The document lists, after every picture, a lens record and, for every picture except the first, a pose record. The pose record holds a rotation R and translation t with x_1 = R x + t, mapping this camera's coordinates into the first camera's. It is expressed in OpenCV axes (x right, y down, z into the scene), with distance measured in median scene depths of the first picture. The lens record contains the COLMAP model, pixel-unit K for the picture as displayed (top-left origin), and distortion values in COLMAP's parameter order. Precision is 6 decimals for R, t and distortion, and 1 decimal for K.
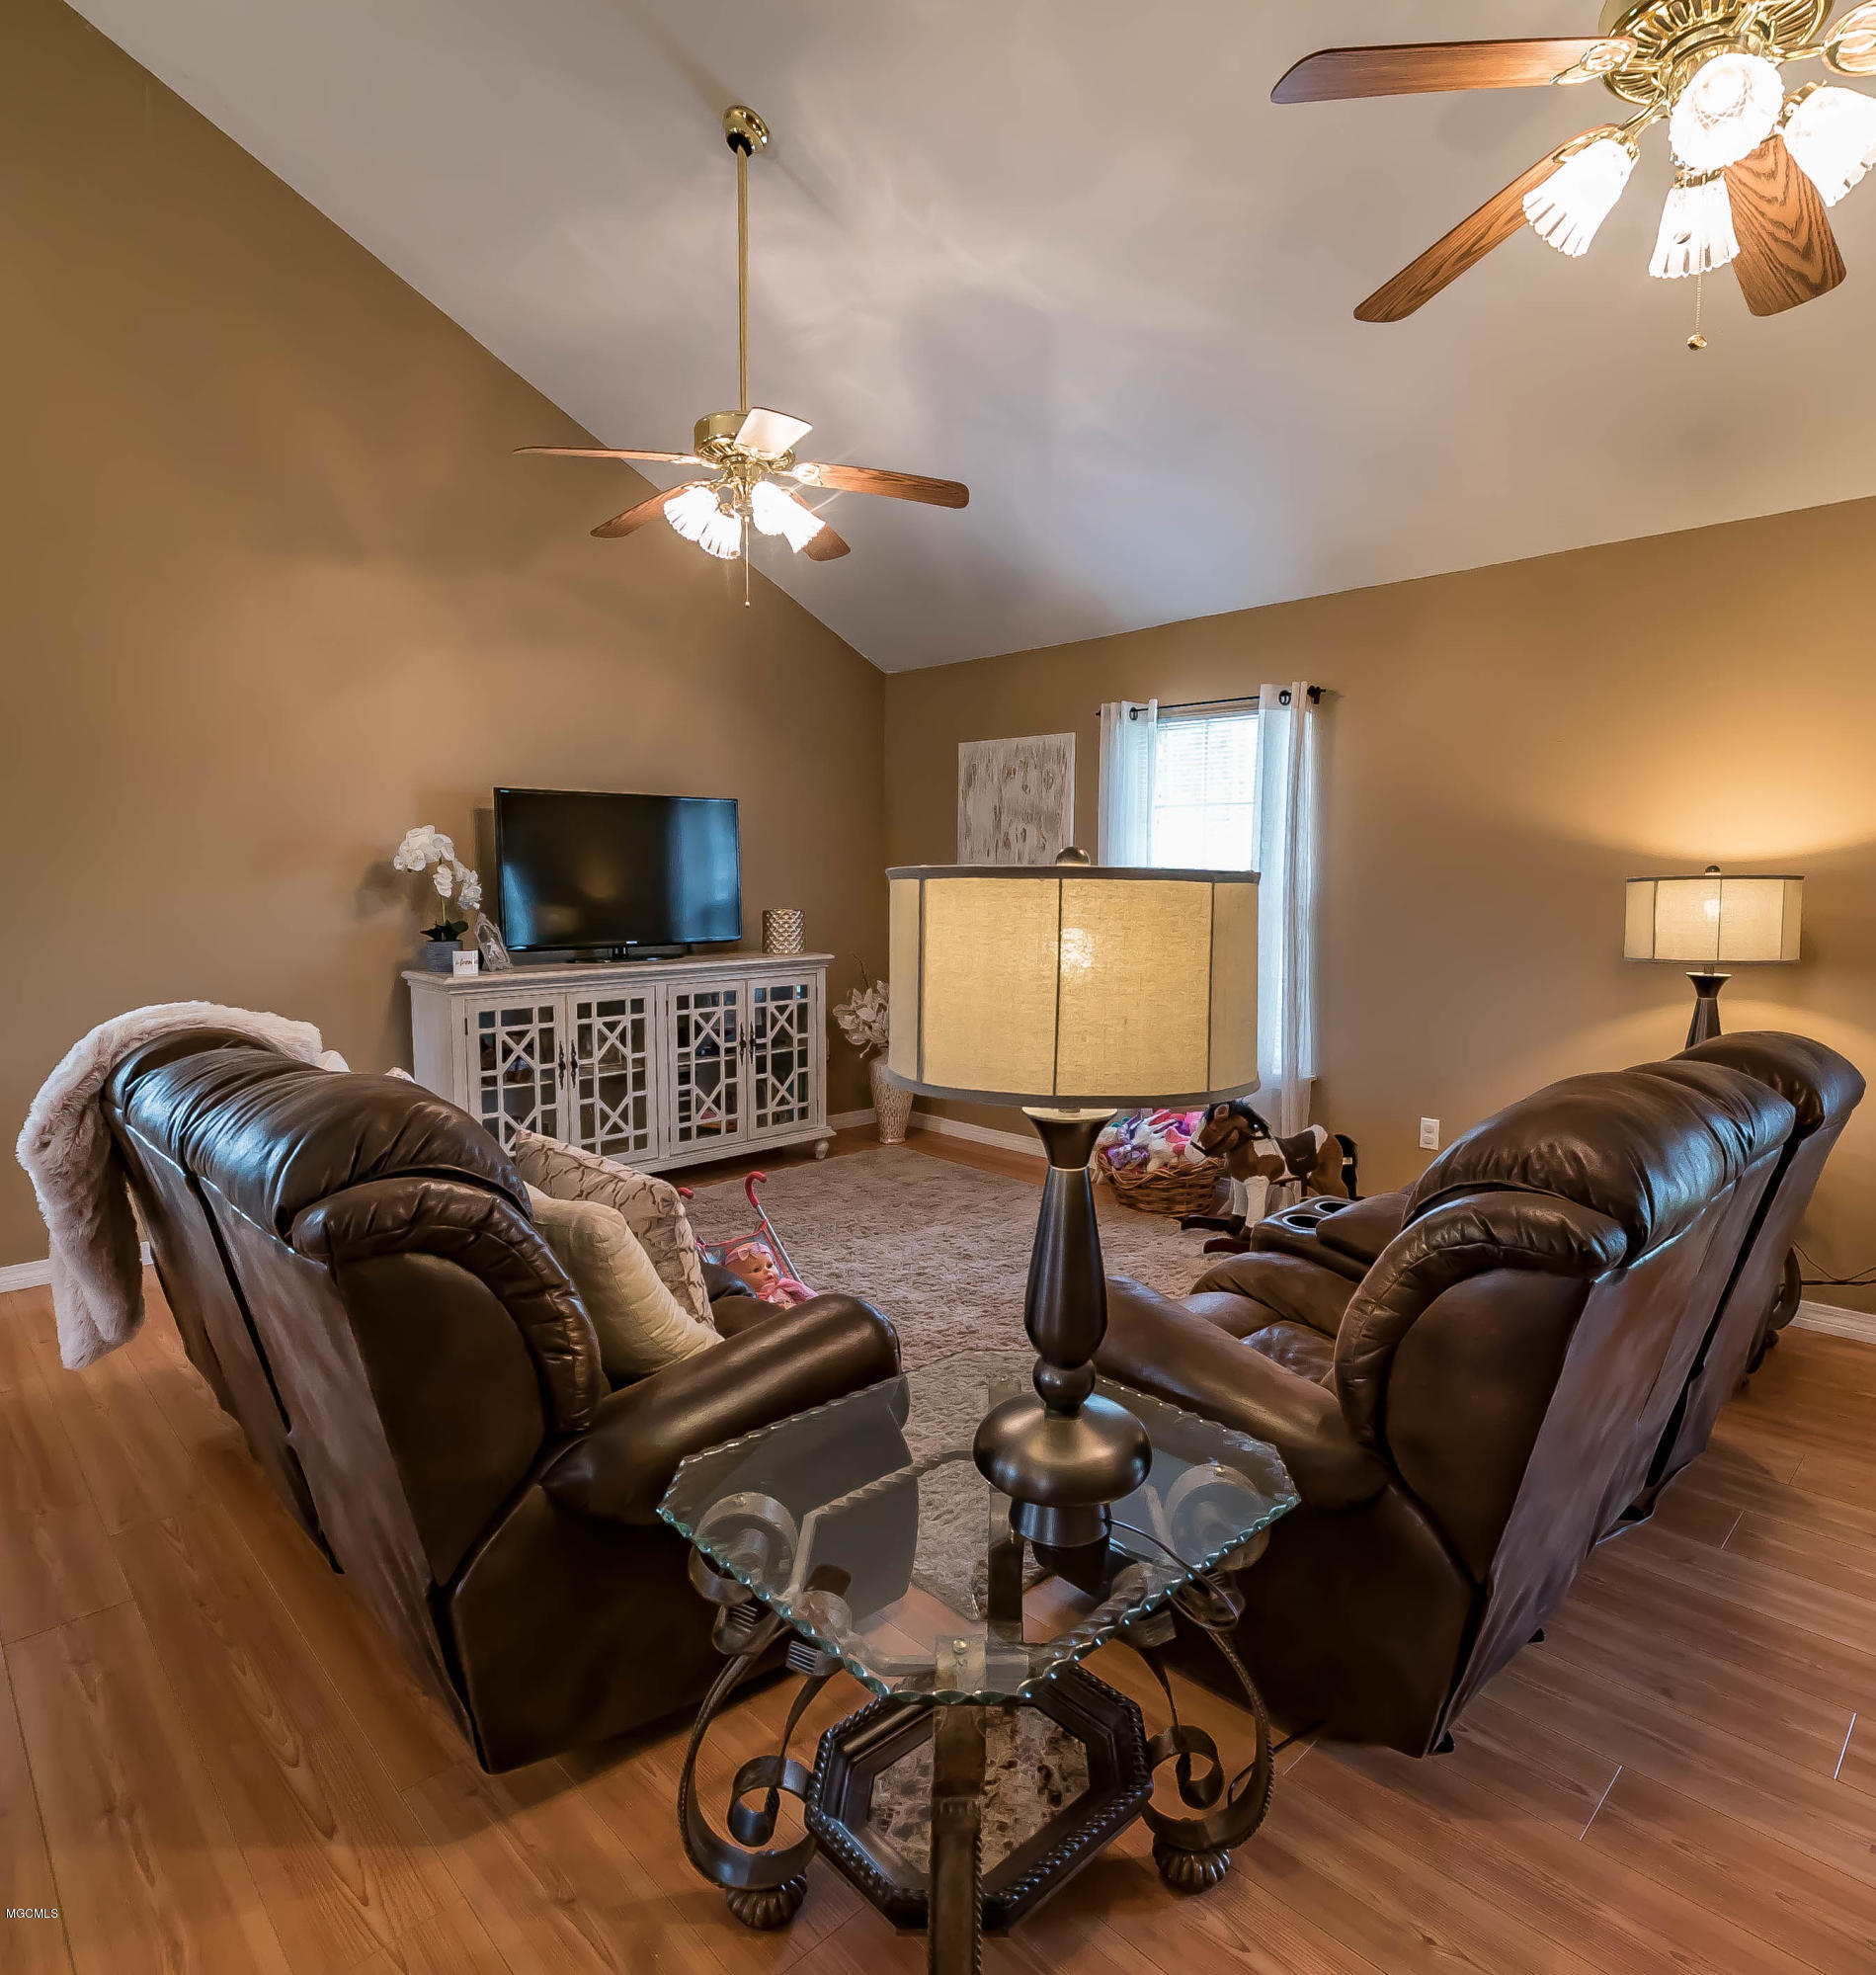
lens RADIAL K [[1148.9, 0, 939.8], [0, 1148.9, 980.3], [0, 0, 1]] dist [-0.025820, 0.002990]
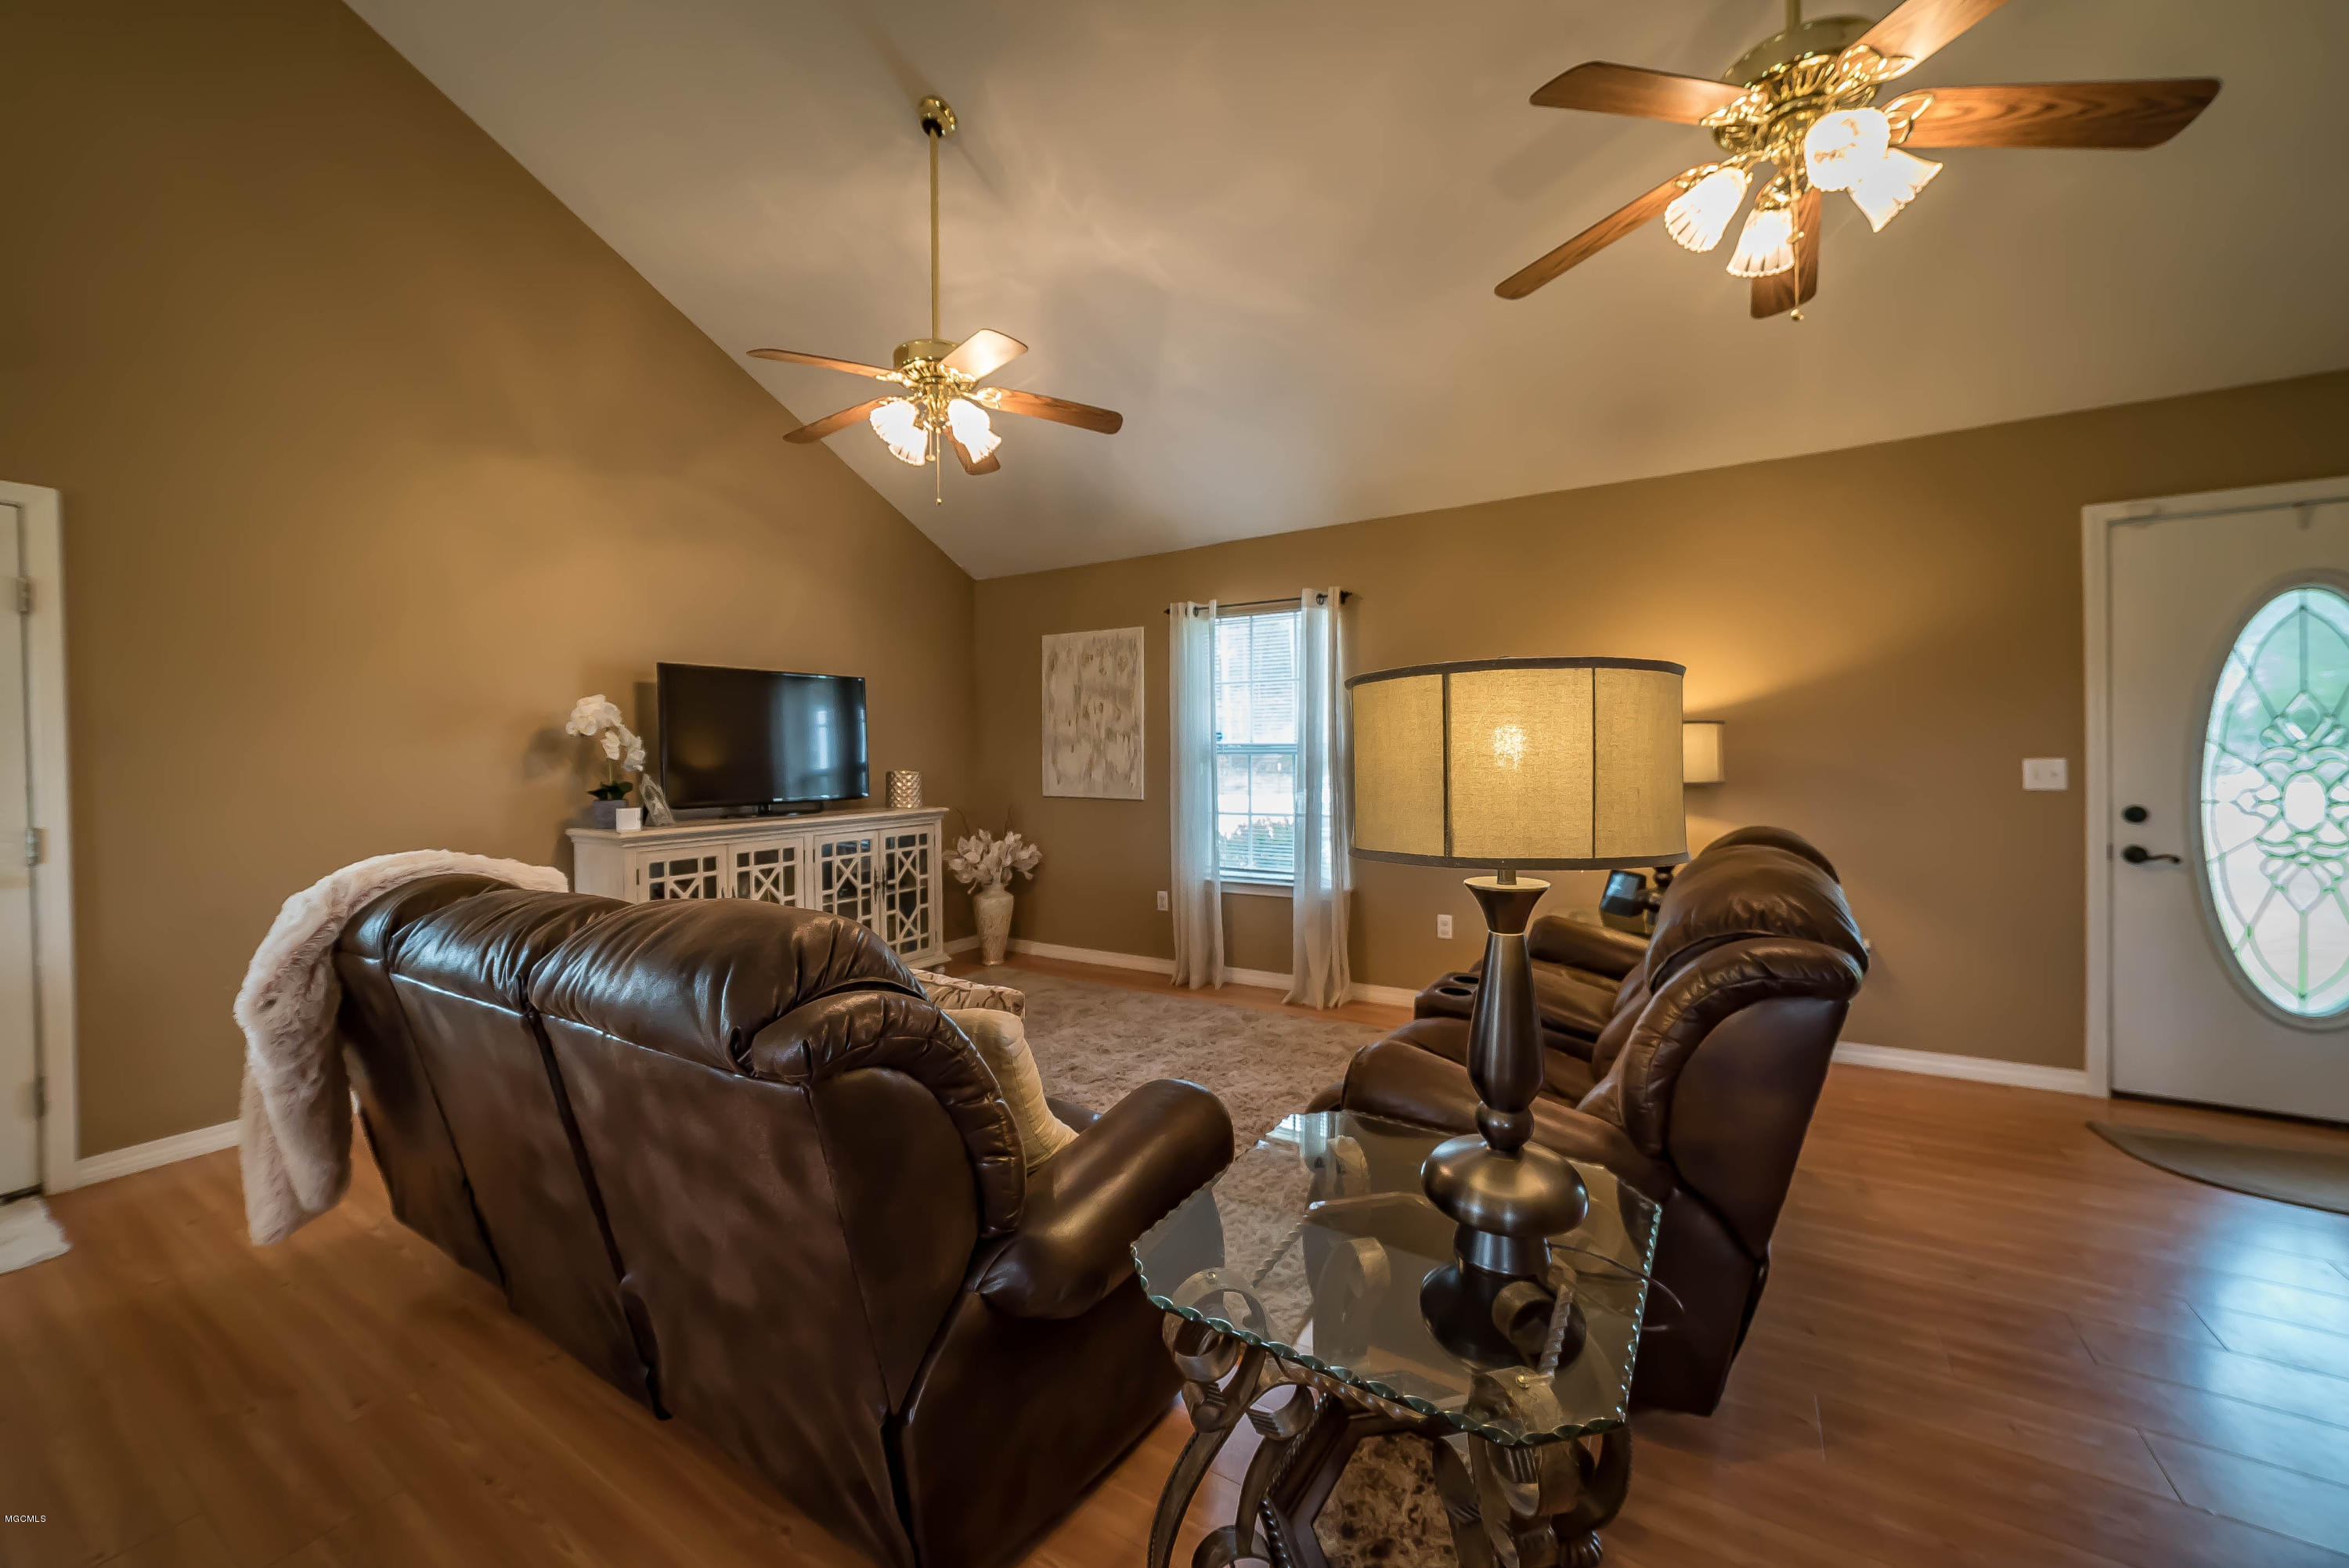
lens RADIAL K [[900.7, 0, 1160.8], [0, 900.7, 770.6], [0, 0, 1]] dist [-0.027354, 0.006730]
pose [[0.974129, -0.017527, 0.225314, -0.114839], [0.033586, 0.997144, -0.067641, 0.013264], [-0.223485, 0.073458, 0.971935, 0.051801]]
